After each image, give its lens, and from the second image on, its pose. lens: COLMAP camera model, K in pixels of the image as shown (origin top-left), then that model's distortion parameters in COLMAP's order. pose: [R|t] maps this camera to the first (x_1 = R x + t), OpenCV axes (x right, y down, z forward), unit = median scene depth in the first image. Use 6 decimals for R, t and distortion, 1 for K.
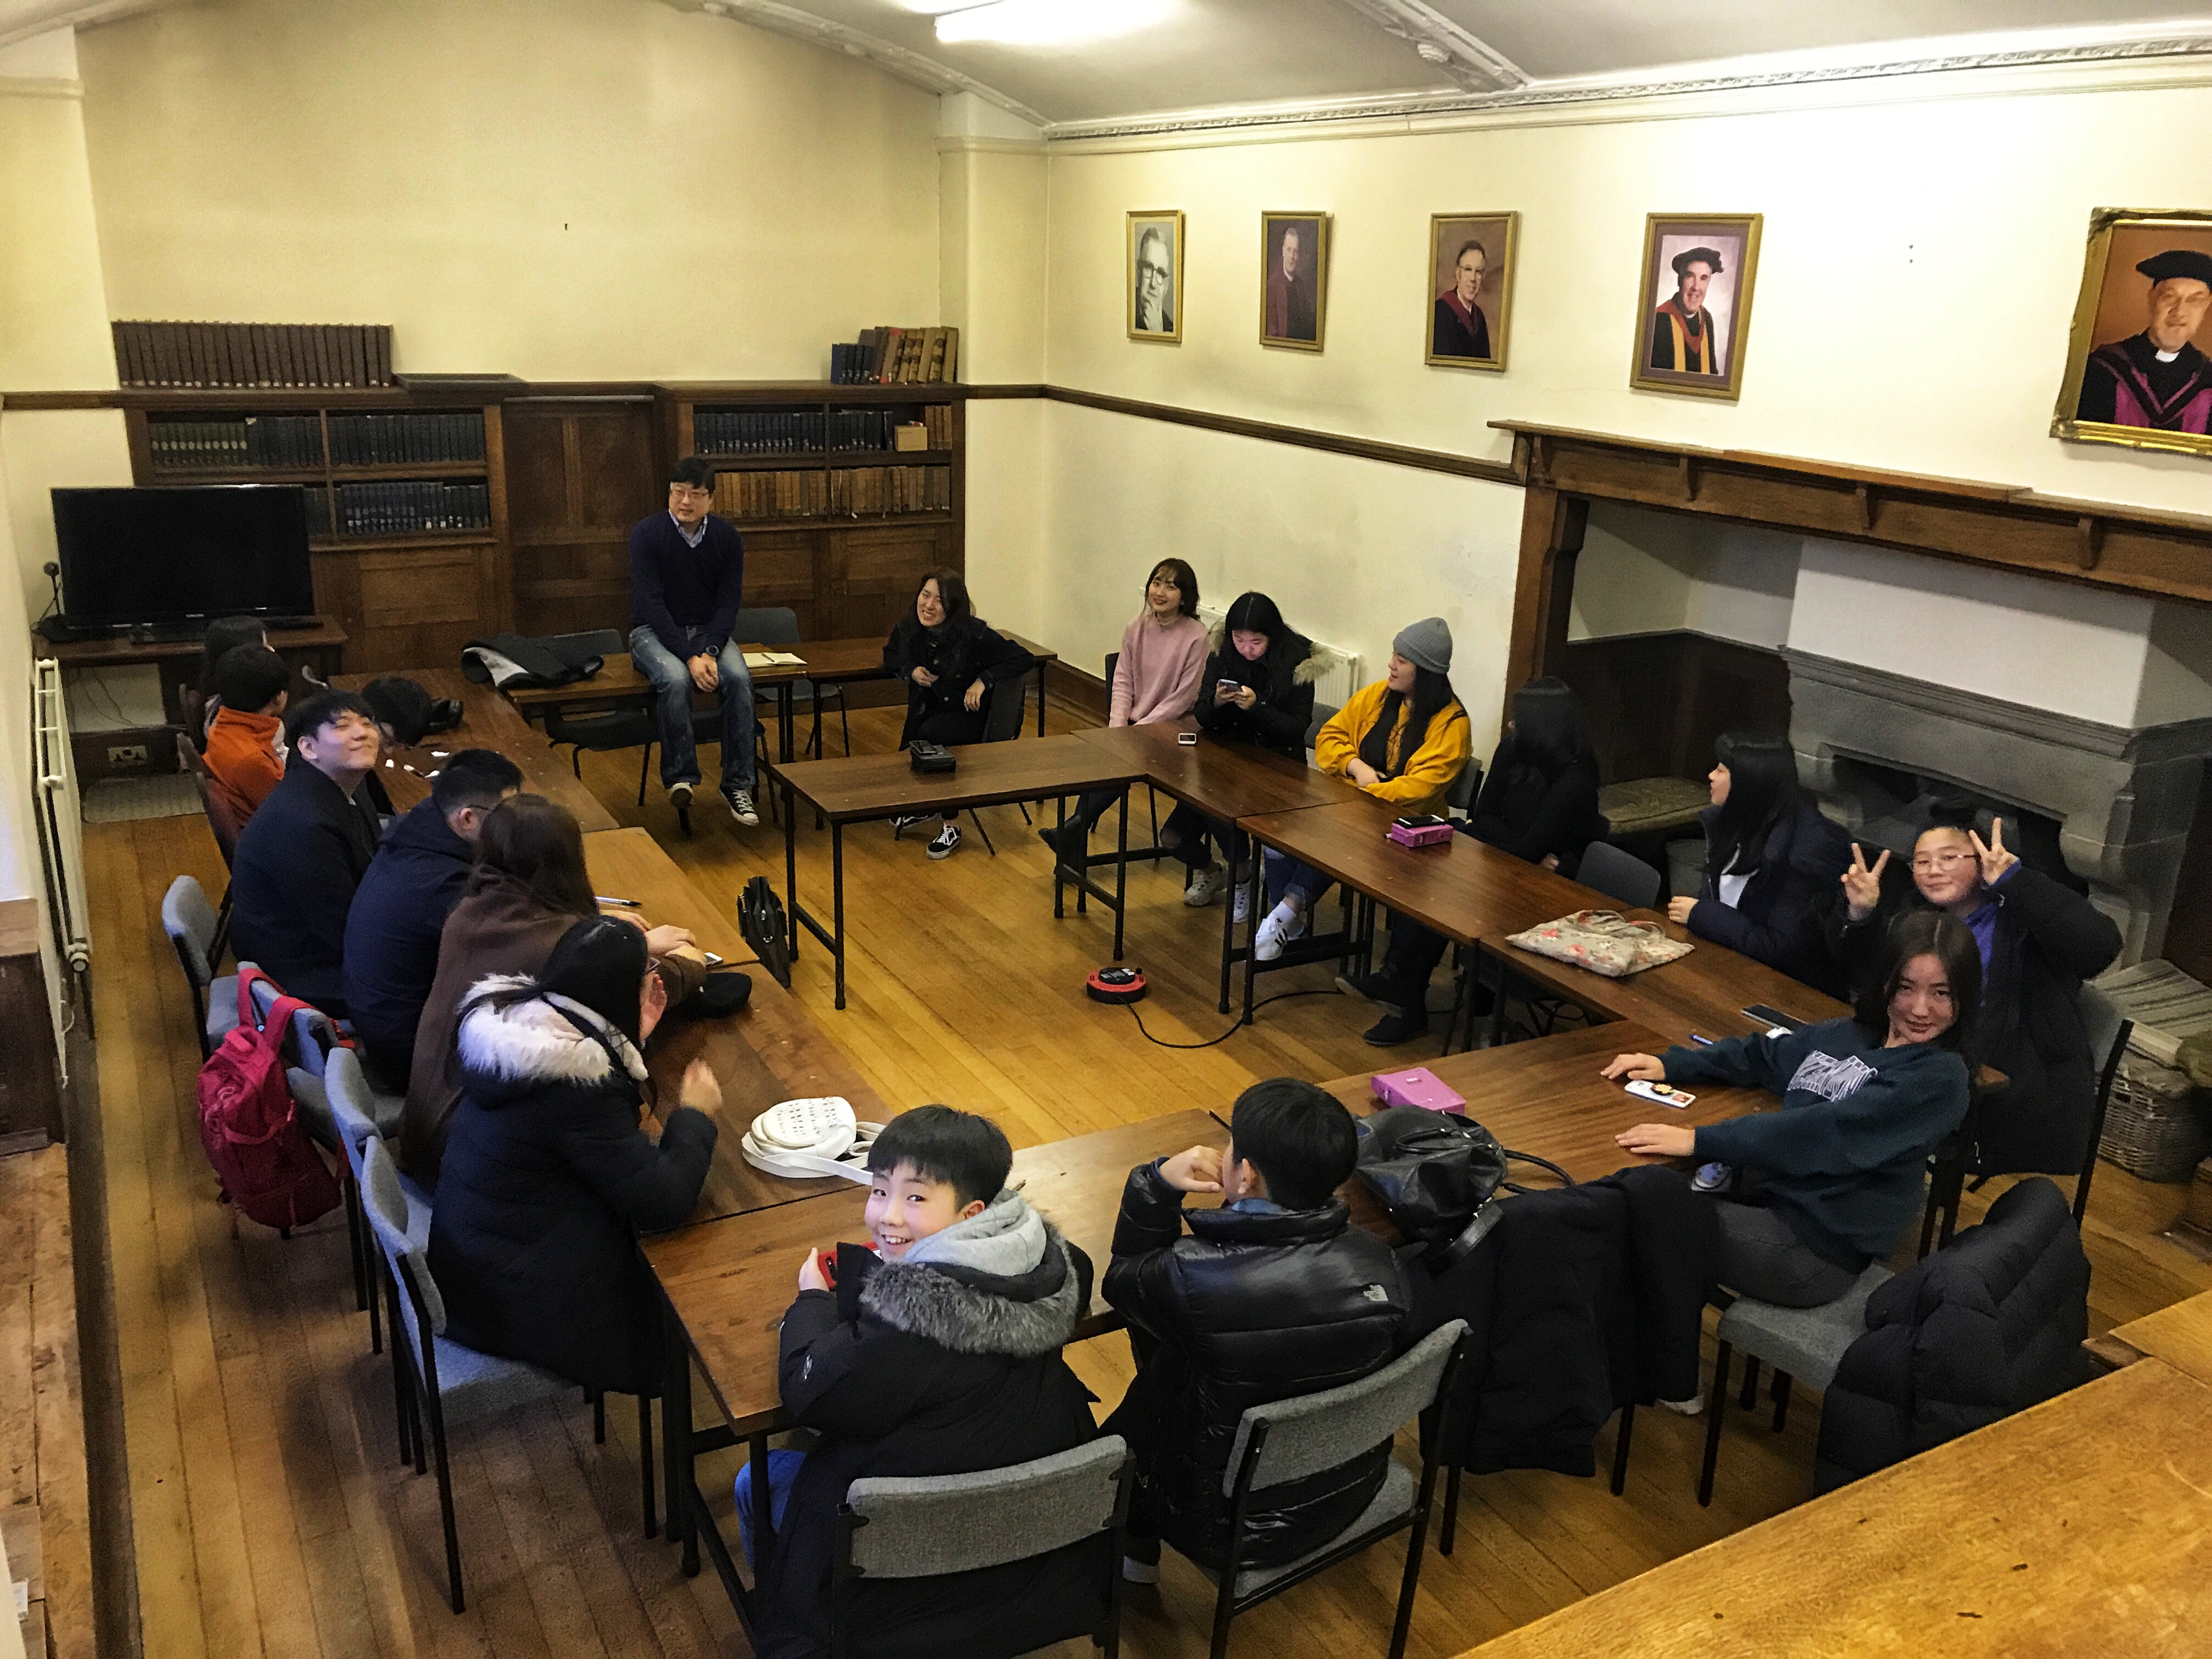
lens RADIAL K [[1824.3, 0, 1106.0], [0, 1824.3, 829.5], [0, 0, 1]] dist [0.000863, -0.005182]
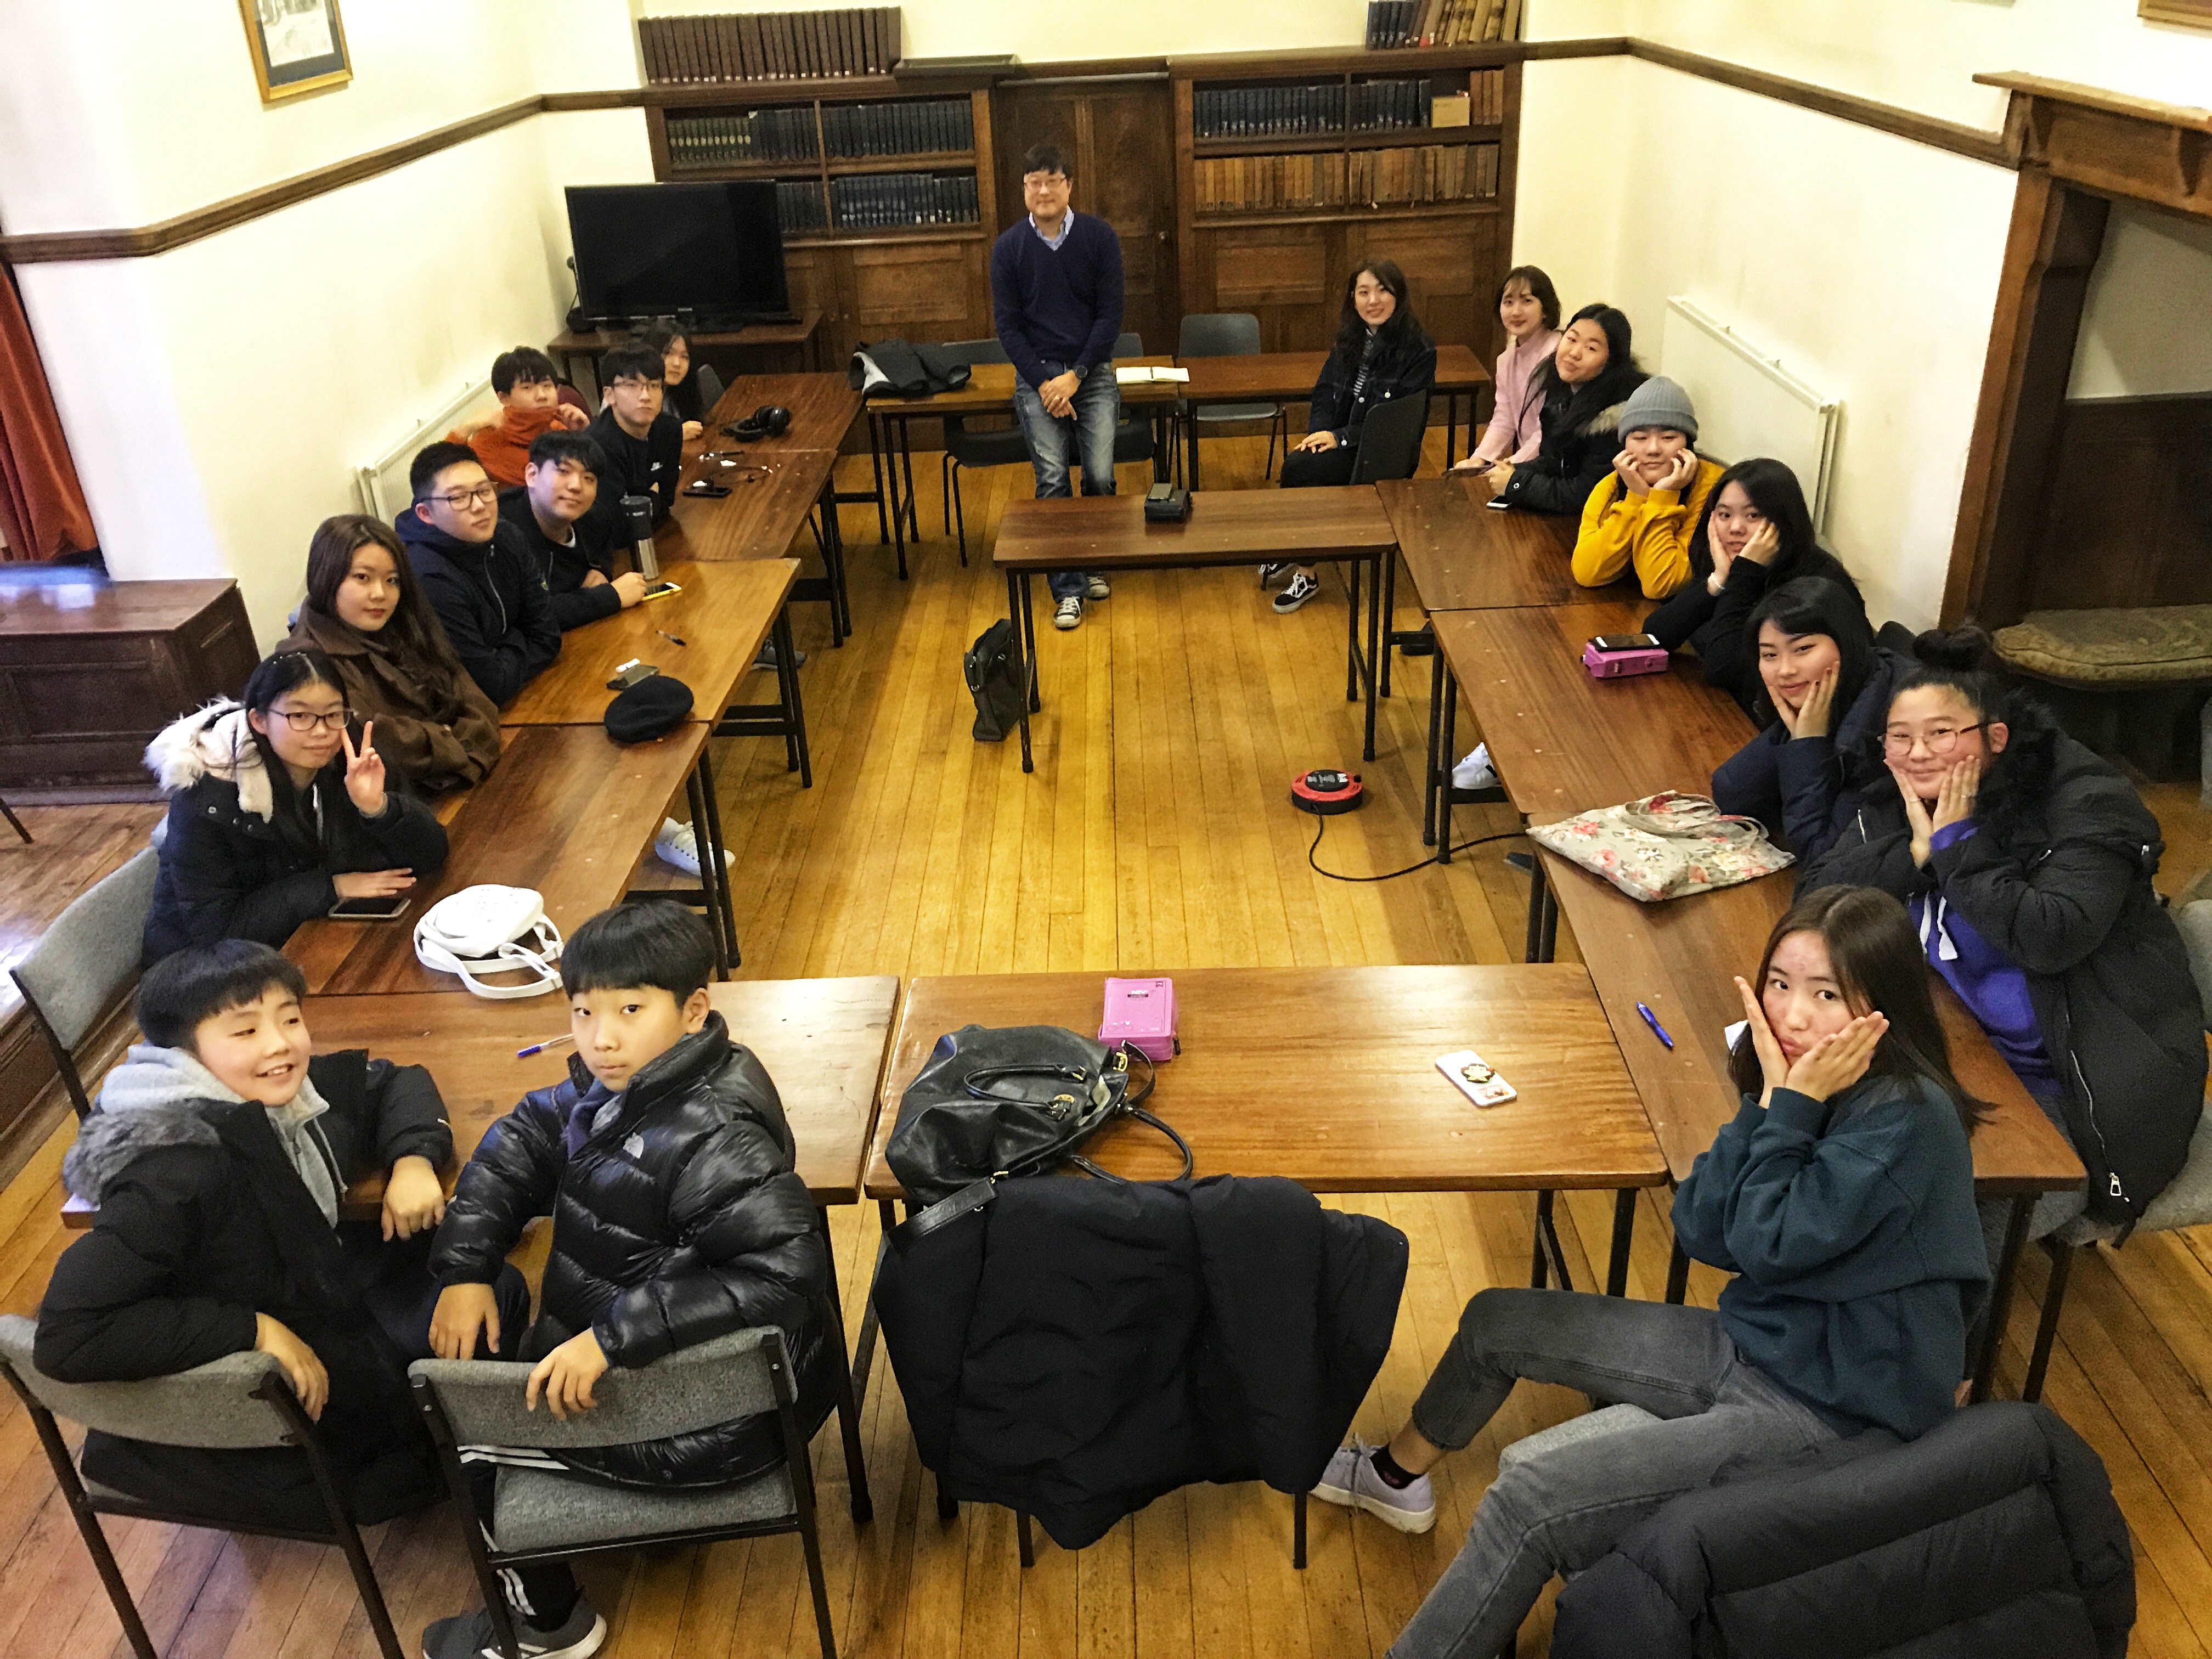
lens RADIAL K [[1827.2, 0, 1102.0], [0, 1827.2, 805.9], [0, 0, 1]] dist [0.007200, 0.006652]
pose [[0.868353, 0.152288, -0.471987, 0.246397], [-0.076711, 0.981478, 0.175544, -0.038204], [0.489979, -0.116227, 0.863951, 0.161905]]
